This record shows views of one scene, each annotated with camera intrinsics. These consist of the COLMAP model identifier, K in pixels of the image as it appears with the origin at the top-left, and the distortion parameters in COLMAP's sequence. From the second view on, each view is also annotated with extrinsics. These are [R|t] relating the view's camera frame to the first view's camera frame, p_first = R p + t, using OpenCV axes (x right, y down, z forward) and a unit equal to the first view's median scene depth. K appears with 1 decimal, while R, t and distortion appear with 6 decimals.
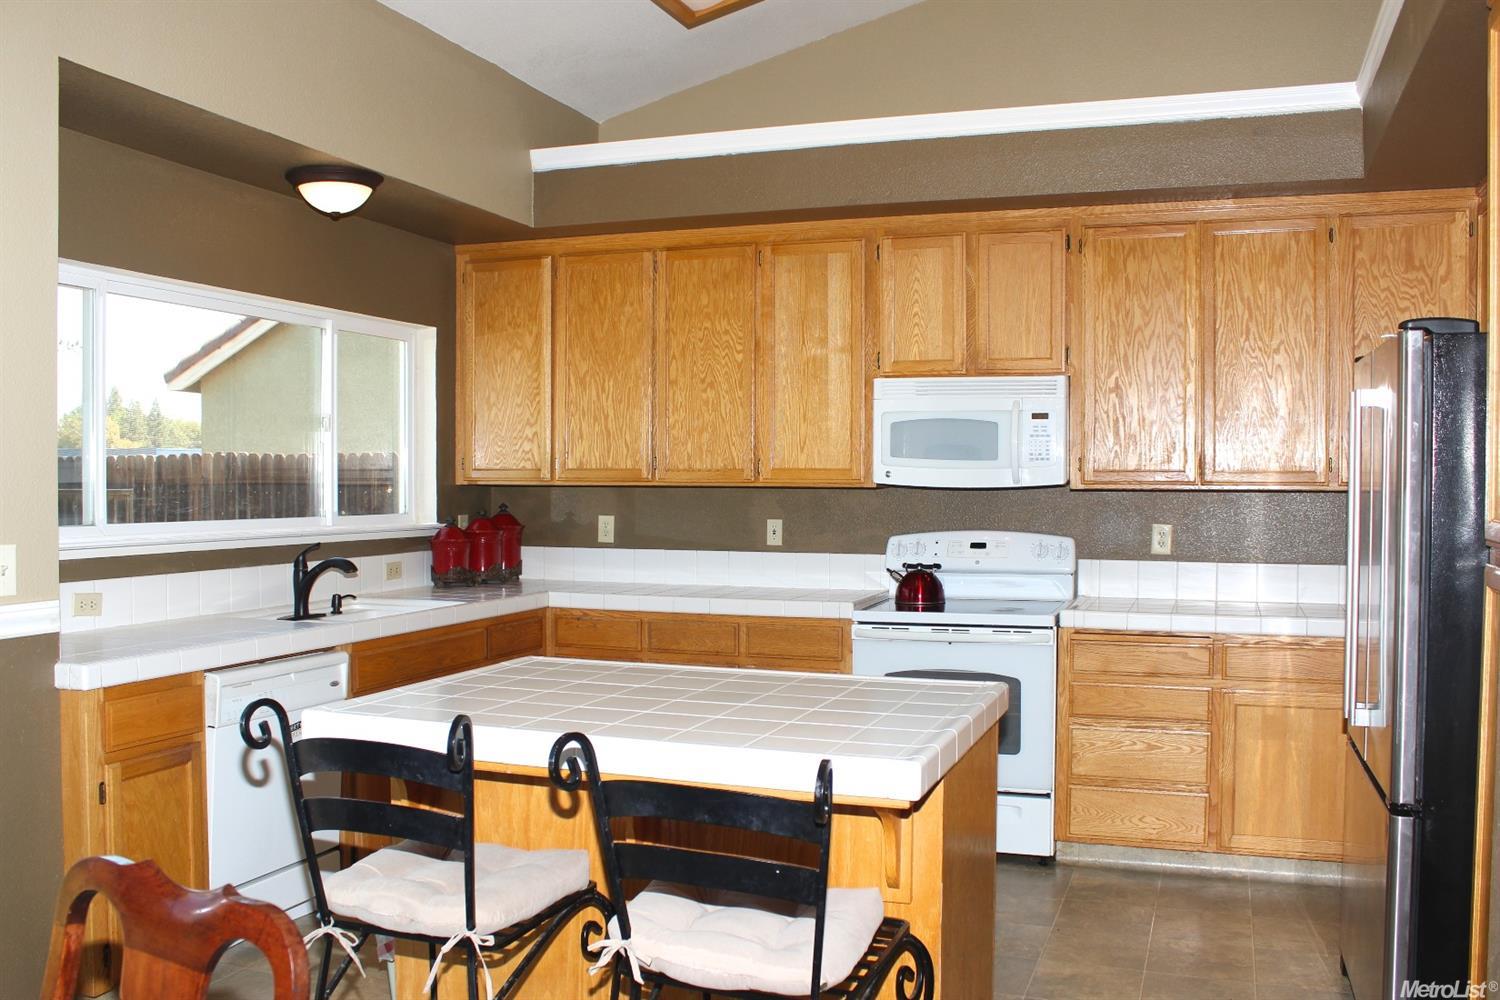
lens RADIAL K [[1346.6, 0, 743.1], [0, 1346.6, 500.4], [0, 0, 1]] dist [-0.116354, 0.059783]
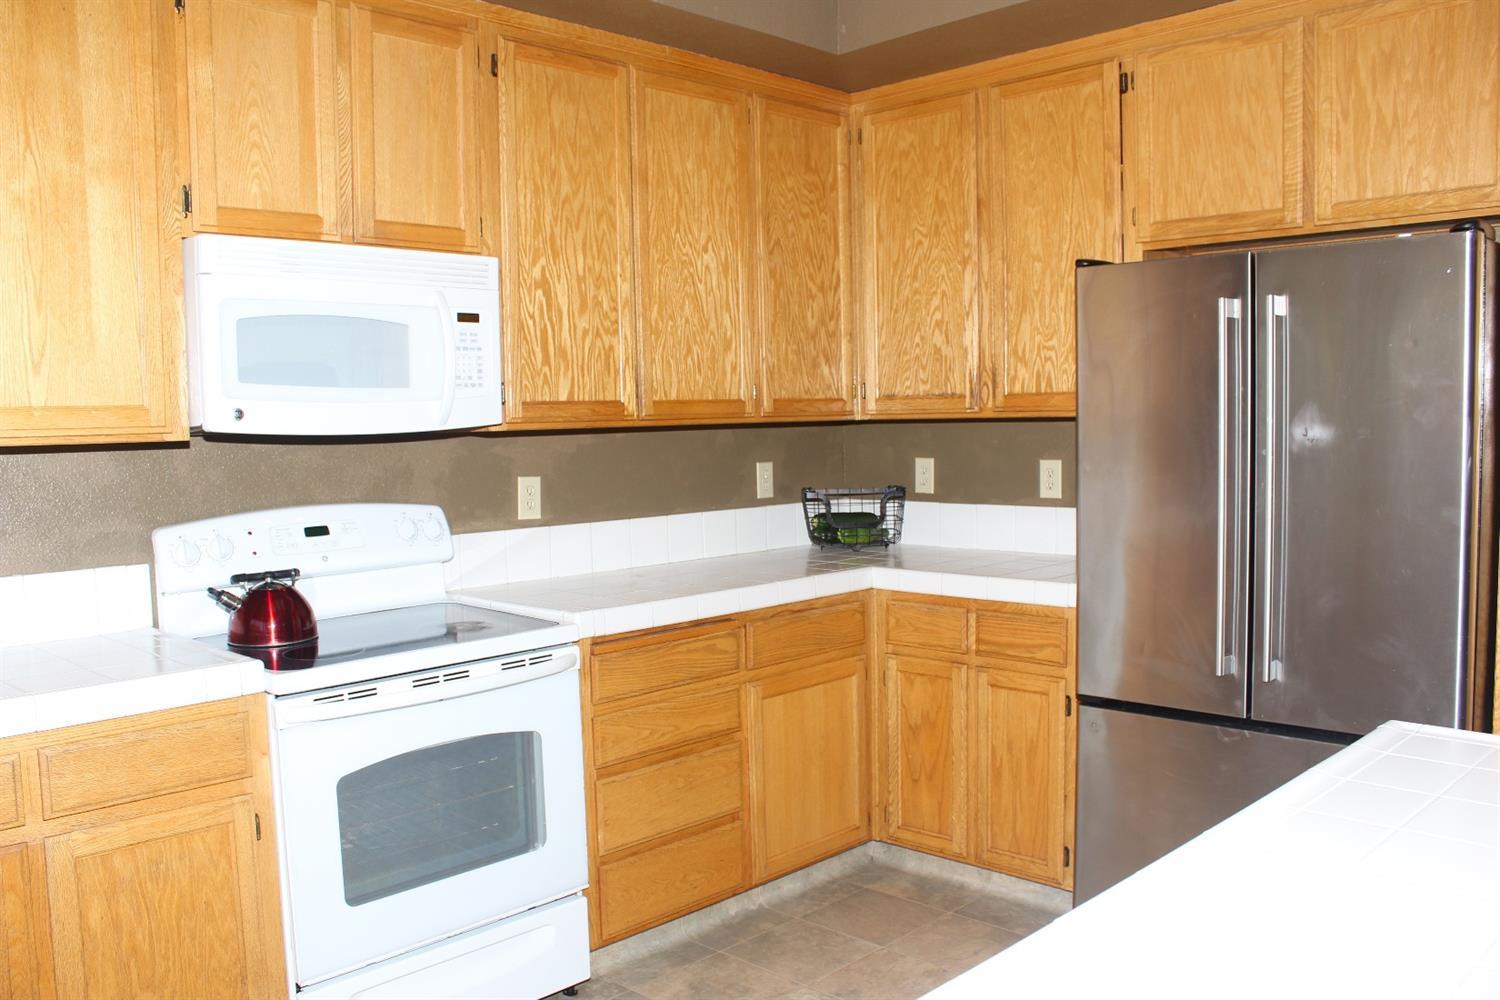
lens RADIAL K [[1243.9, 0, 758.0], [0, 1243.9, 498.4], [0, 0, 1]] dist [-0.149396, 0.103819]
pose [[0.417430, -0.079060, 0.905263, -0.253677], [0.033267, 0.996870, 0.071720, -0.014489], [-0.908100, 0.000178, 0.418754, 0.621546]]
